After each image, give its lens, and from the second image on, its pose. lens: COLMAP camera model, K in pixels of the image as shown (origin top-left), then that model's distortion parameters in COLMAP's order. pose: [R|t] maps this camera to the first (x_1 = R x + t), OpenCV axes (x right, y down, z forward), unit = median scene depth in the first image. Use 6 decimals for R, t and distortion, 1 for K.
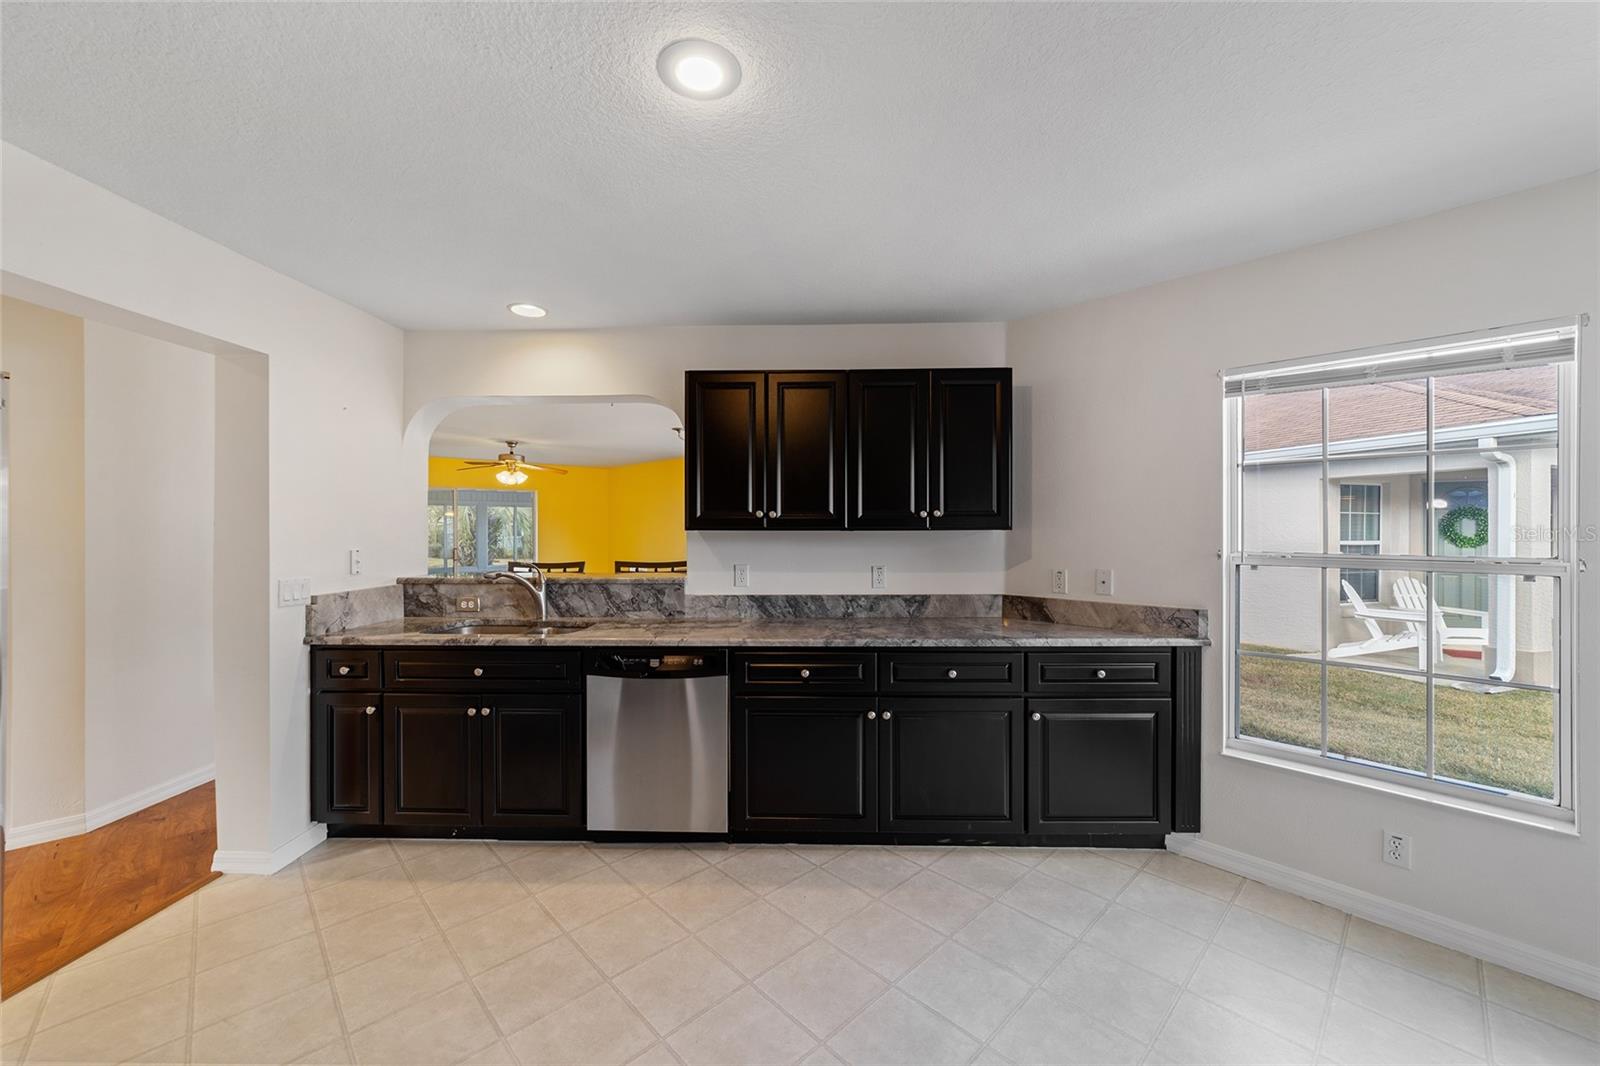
lens RADIAL K [[608.9, 0, 797.5], [0, 608.9, 528.9], [0, 0, 1]] dist [-0.002399, 0.000595]
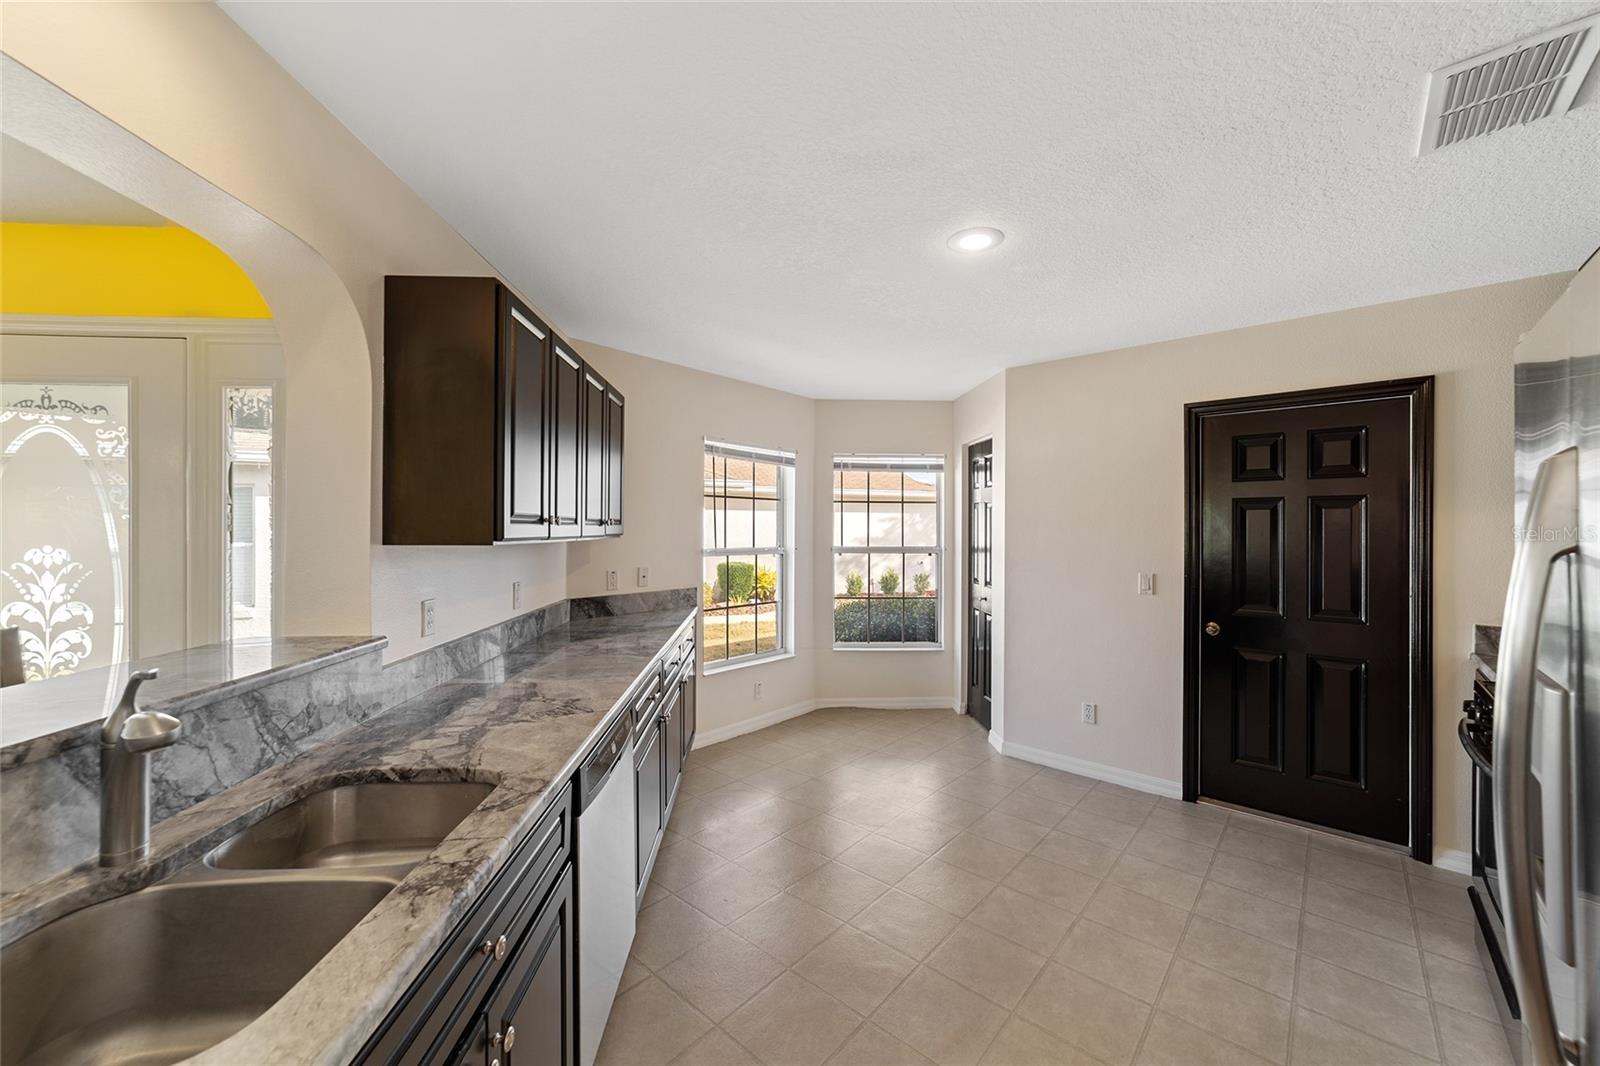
lens RADIAL K [[619.9, 0, 791.9], [0, 619.9, 529.9], [0, 0, 1]] dist [0.000529, 0.000320]
pose [[-0.074885, -0.001189, 0.997191, -0.744560], [-0.003378, 0.999994, 0.000938, -0.012175], [-0.997186, -0.003299, -0.074888, 0.699456]]
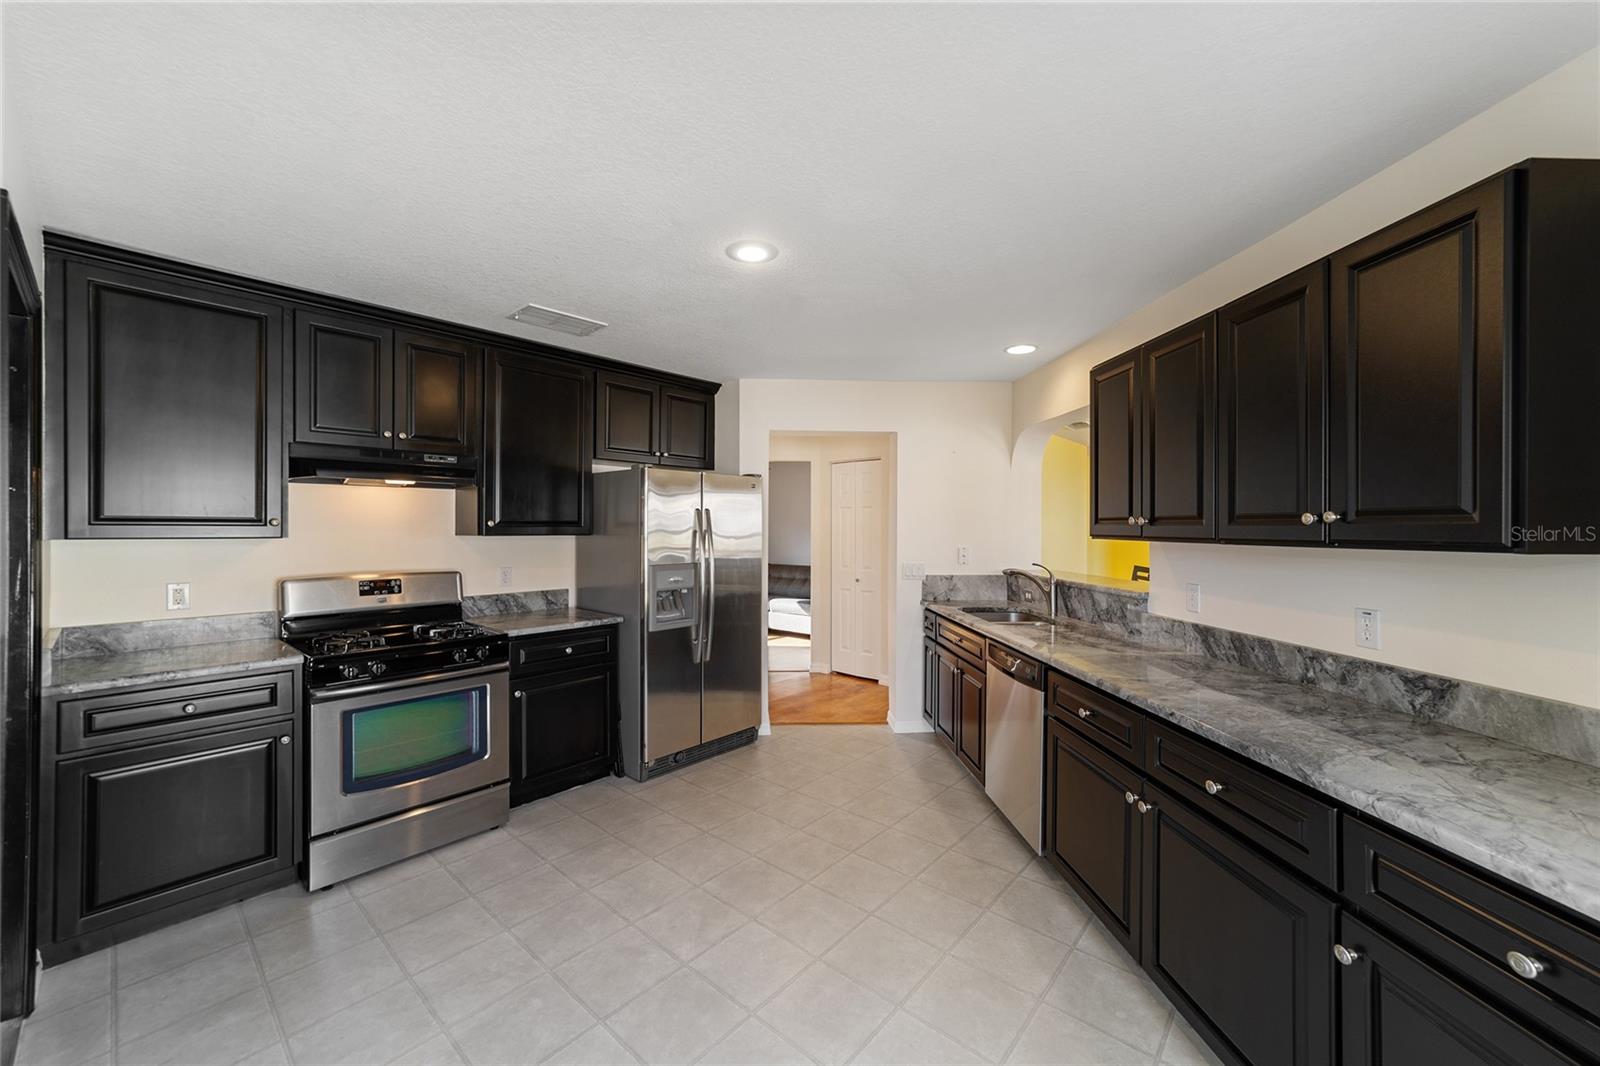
lens RADIAL K [[619.9, 0, 791.9], [0, 619.9, 529.9], [0, 0, 1]] dist [0.000529, 0.000320]
pose [[0.084995, 0.005223, -0.996368, 0.660654], [-0.001072, 0.999986, 0.005150, -0.013122], [0.996381, 0.000630, 0.084999, 0.431393]]
